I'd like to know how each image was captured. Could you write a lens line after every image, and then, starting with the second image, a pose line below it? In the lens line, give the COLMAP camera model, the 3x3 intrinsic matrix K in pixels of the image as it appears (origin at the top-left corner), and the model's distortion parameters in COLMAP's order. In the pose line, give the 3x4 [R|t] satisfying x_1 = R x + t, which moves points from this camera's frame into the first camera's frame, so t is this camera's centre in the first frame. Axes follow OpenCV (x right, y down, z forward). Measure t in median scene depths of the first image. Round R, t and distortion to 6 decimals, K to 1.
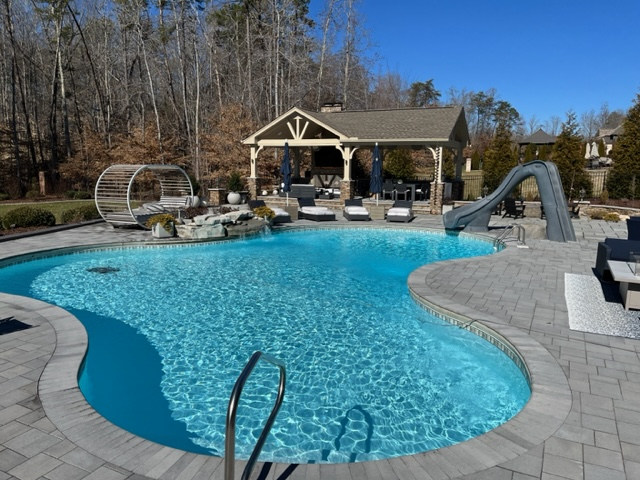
lens RADIAL K [[482.9, 0, 321.3], [0, 482.9, 237.1], [0, 0, 1]] dist [0.059817, -0.061453]
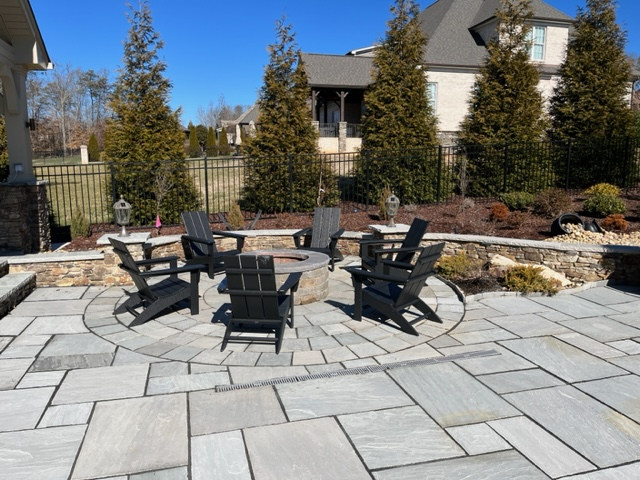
lens RADIAL K [[482.9, 0, 321.3], [0, 482.9, 237.1], [0, 0, 1]] dist [0.059817, -0.061453]
pose [[0.745509, -0.117639, 0.656032, 0.230003], [0.109532, 0.992542, 0.053511, -0.082371], [-0.657434, 0.031964, 0.752834, 0.694229]]
